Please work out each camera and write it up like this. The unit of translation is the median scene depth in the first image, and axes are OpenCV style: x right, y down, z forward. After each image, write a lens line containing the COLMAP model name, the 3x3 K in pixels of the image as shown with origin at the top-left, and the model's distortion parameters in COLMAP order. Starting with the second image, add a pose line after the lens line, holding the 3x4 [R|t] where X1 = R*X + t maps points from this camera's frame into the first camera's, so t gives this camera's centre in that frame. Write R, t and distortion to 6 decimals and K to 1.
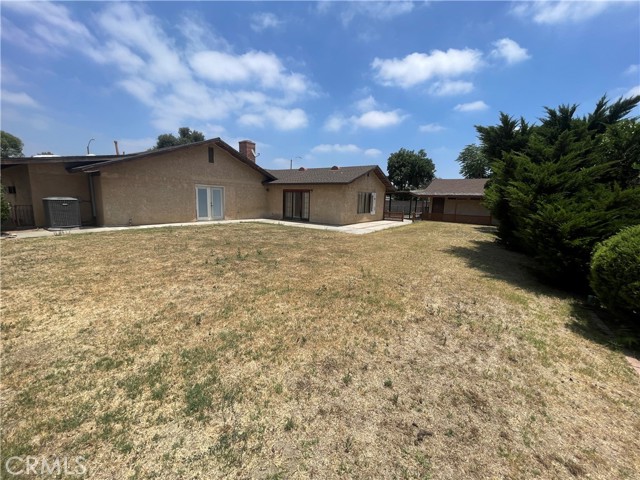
lens RADIAL K [[258.7, 0, 320.0], [0, 258.7, 240.0], [0, 0, 1]] dist [-0.000528, -0.000147]
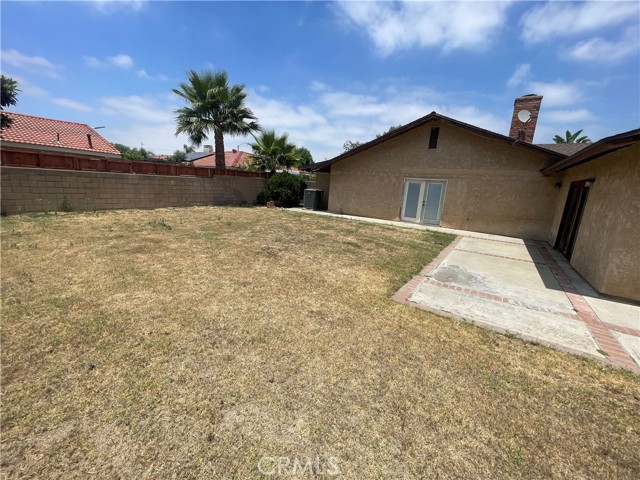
lens RADIAL K [[258.7, 0, 320.0], [0, 258.7, 240.0], [0, 0, 1]] dist [-0.000528, -0.000147]
pose [[0.041993, 0.182544, -0.982301, 0.368140], [-0.217232, 0.961316, 0.169358, -0.099057], [0.975216, 0.206276, 0.080023, 0.679344]]
